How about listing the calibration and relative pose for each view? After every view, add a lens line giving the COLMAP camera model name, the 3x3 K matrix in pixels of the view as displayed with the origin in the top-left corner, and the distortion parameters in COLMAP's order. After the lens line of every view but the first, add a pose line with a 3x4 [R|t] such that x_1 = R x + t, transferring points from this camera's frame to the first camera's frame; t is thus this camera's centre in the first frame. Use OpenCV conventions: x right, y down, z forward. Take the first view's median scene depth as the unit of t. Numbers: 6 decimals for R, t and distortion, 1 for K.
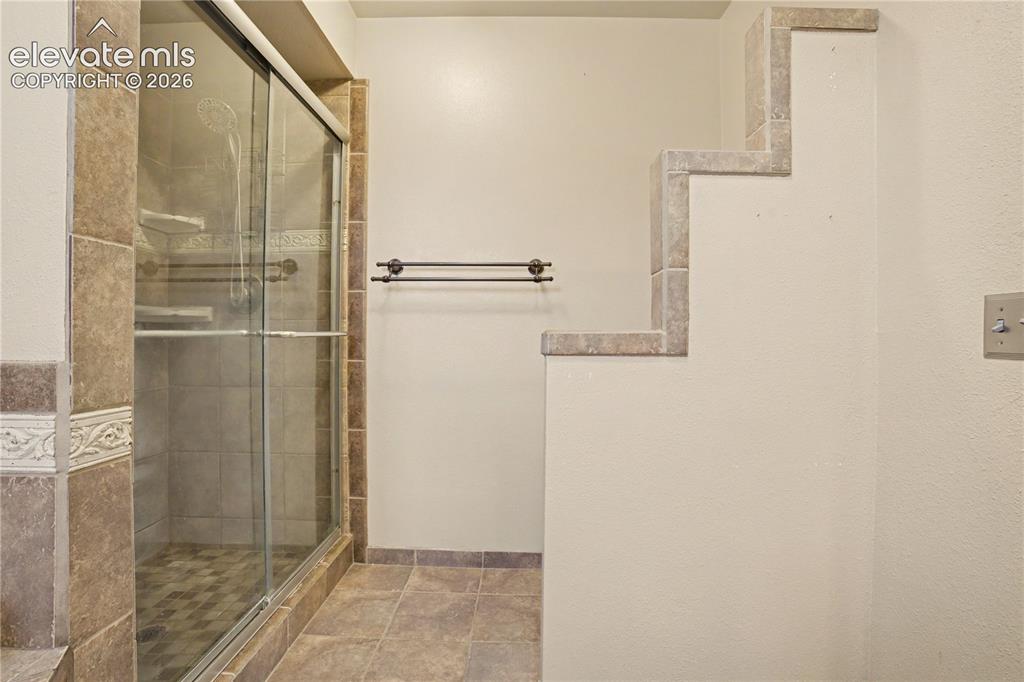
lens RADIAL K [[492.0, 0, 512.2], [0, 492.0, 339.5], [0, 0, 1]] dist [-0.003692, -0.000562]
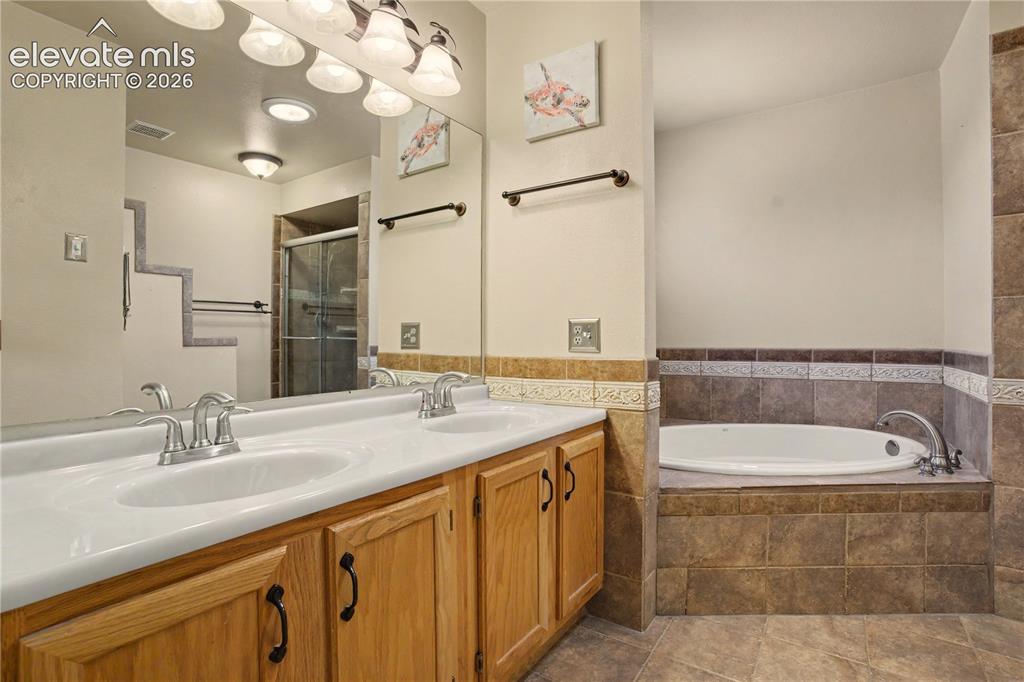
lens RADIAL K [[492.0, 0, 512.8], [0, 492.0, 341.8], [0, 0, 1]] dist [-0.003692, -0.000562]
pose [[-0.549665, -0.003252, -0.835379, 2.138017], [-0.008233, 0.999965, 0.001525, 0.002823], [0.835345, 0.007716, -0.549672, 0.395245]]
